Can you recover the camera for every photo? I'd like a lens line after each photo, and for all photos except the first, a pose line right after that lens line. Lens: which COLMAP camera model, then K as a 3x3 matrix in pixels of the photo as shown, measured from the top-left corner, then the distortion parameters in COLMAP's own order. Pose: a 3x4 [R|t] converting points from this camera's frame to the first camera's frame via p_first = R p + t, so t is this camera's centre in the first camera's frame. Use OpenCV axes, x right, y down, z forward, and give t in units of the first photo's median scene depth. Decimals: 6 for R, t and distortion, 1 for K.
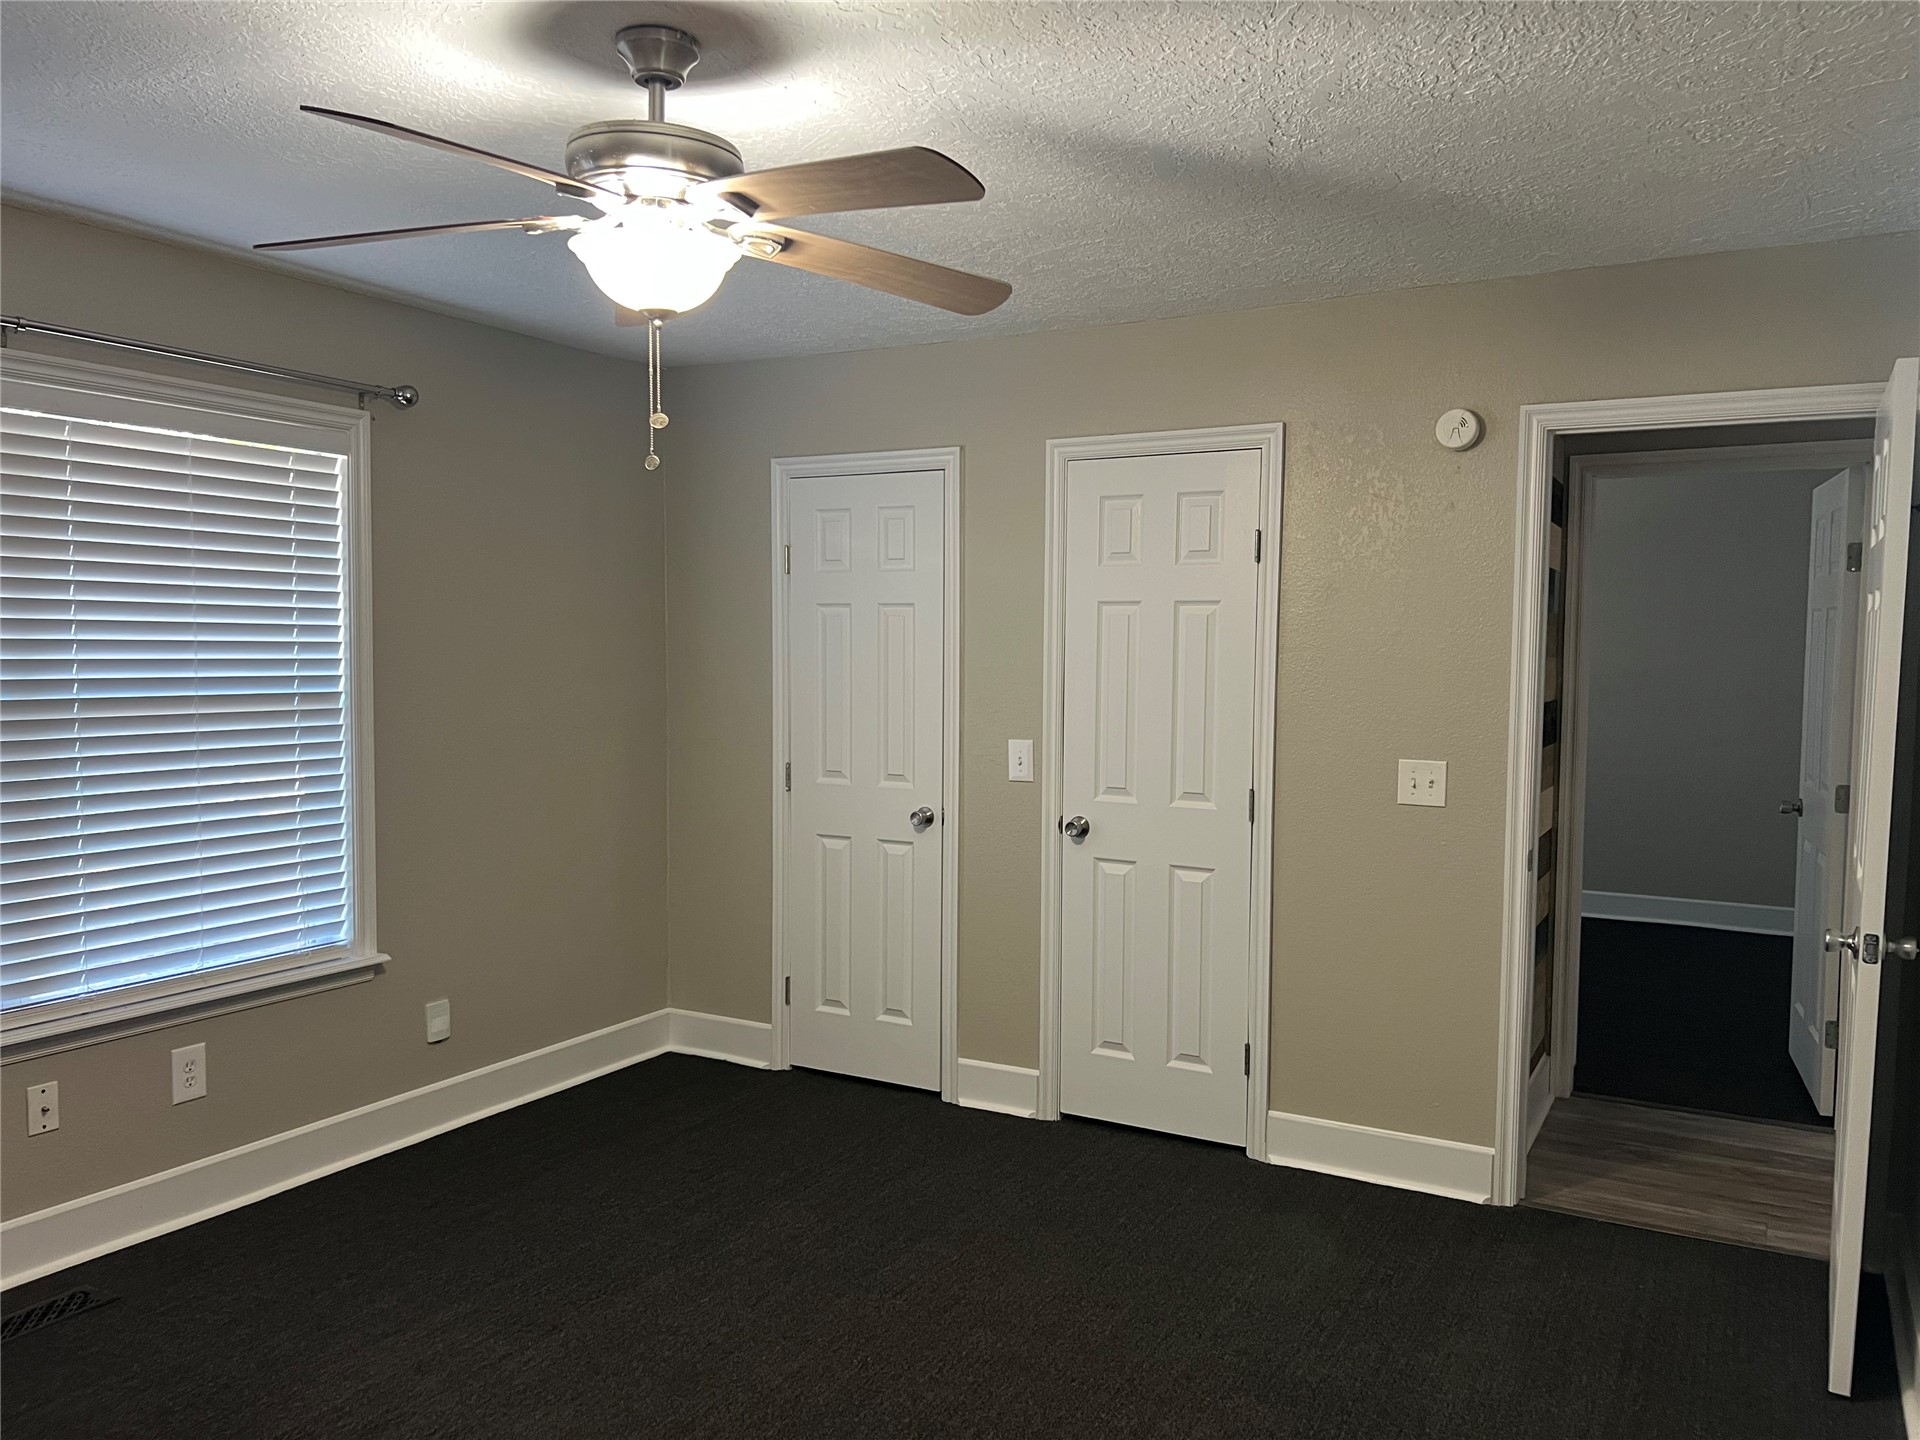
lens RADIAL K [[1505.1, 0, 960.0], [0, 1505.1, 720.0], [0, 0, 1]] dist [0.071685, 0.001605]
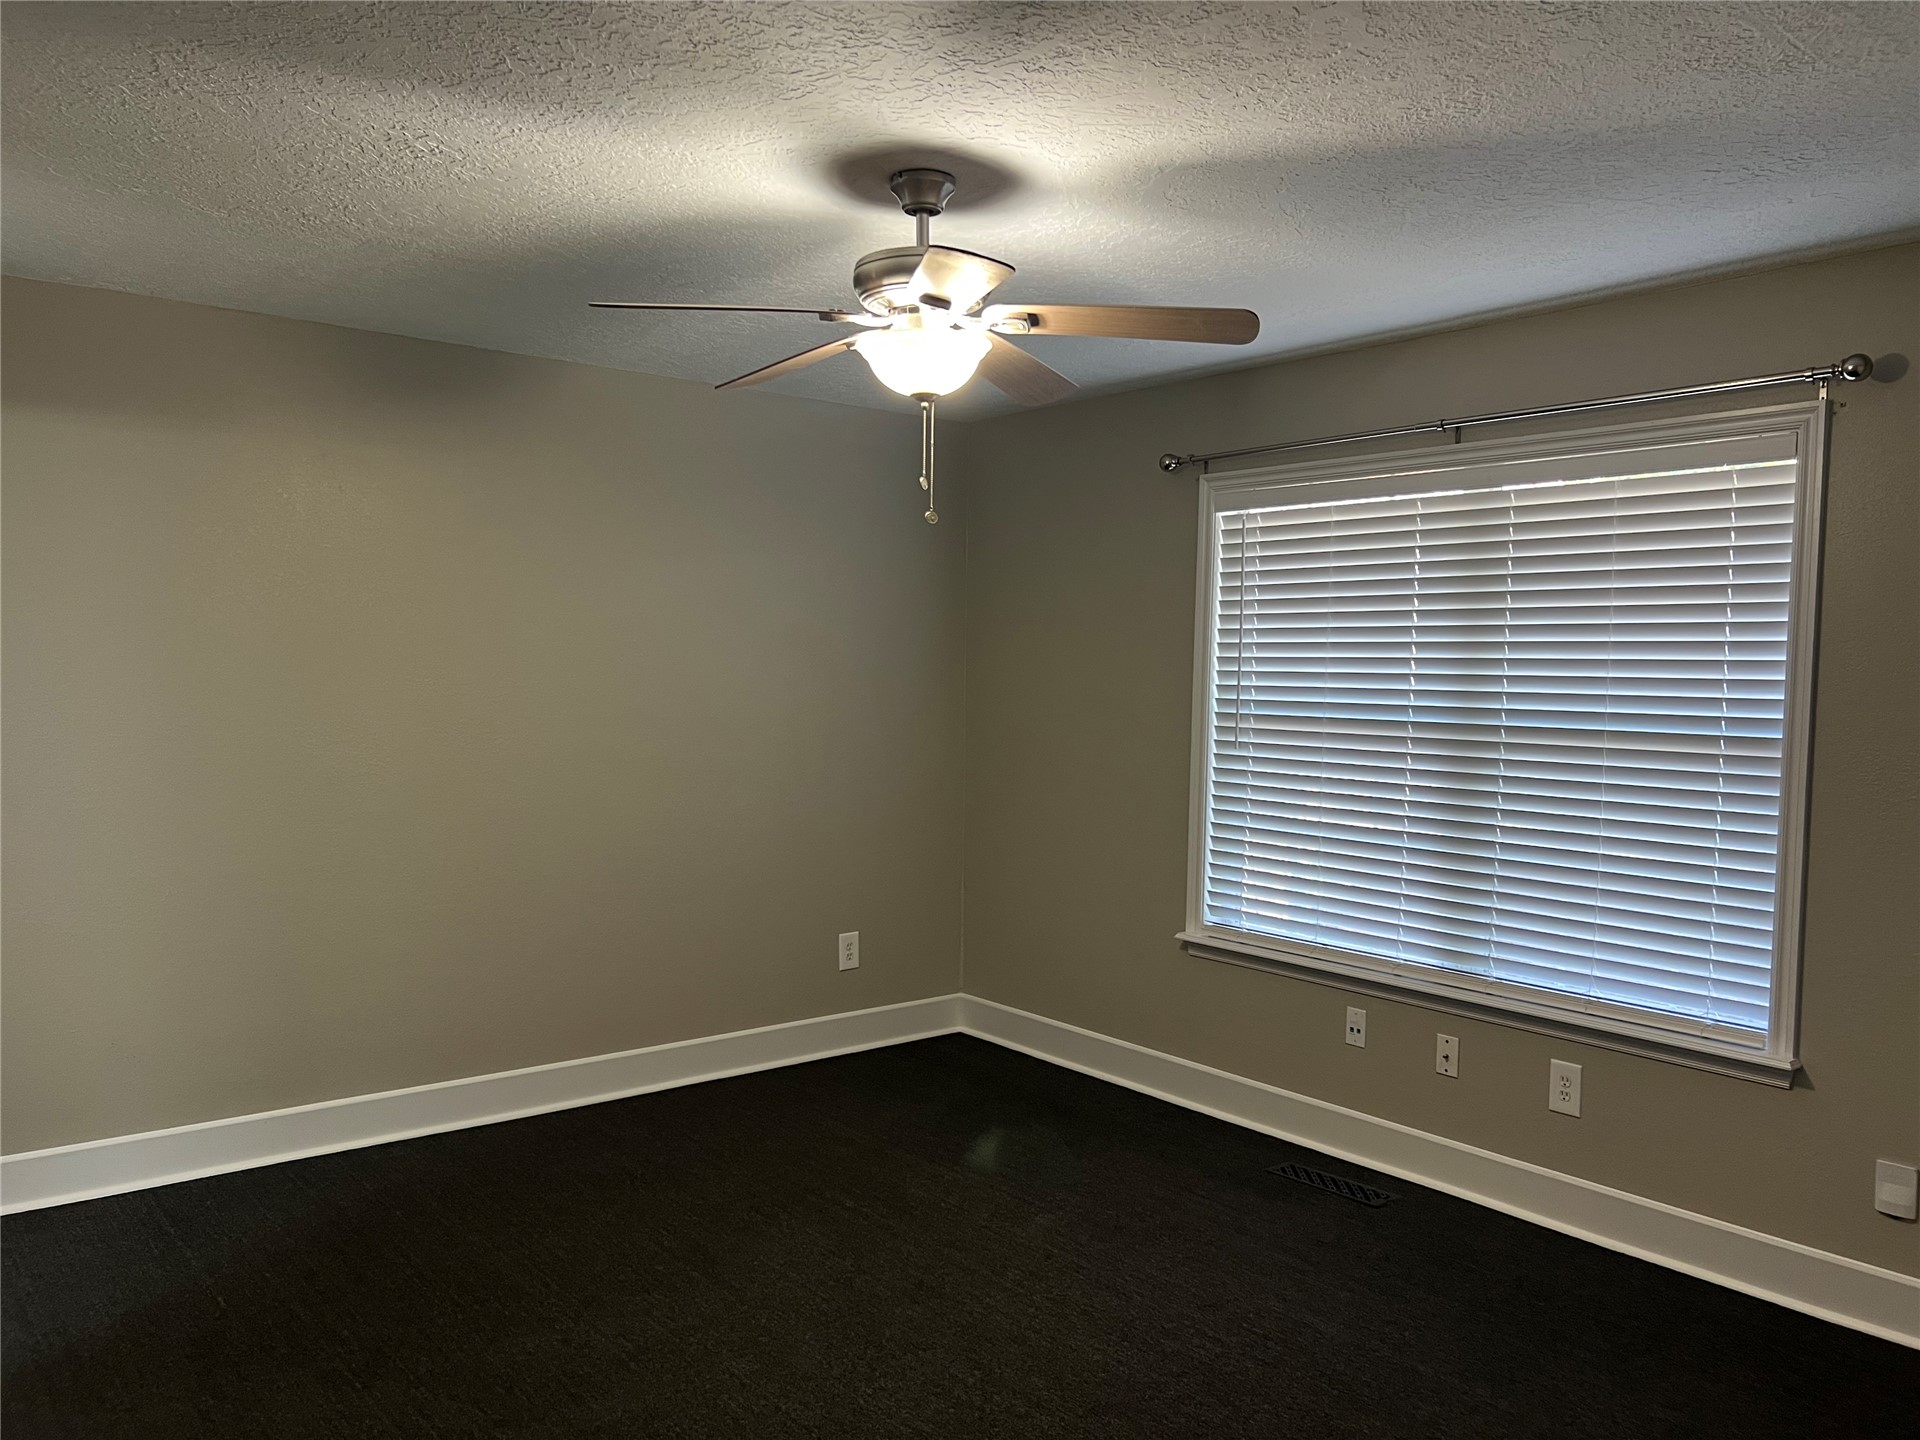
lens RADIAL K [[1469.7, 0, 960.0], [0, 1469.7, 720.0], [0, 0, 1]] dist [0.053805, -0.062042]
pose [[-0.371021, 0.022380, -0.928355, 0.609012], [-0.064492, 0.996675, 0.049802, -0.046201], [0.926382, 0.078349, -0.368344, 1.006768]]
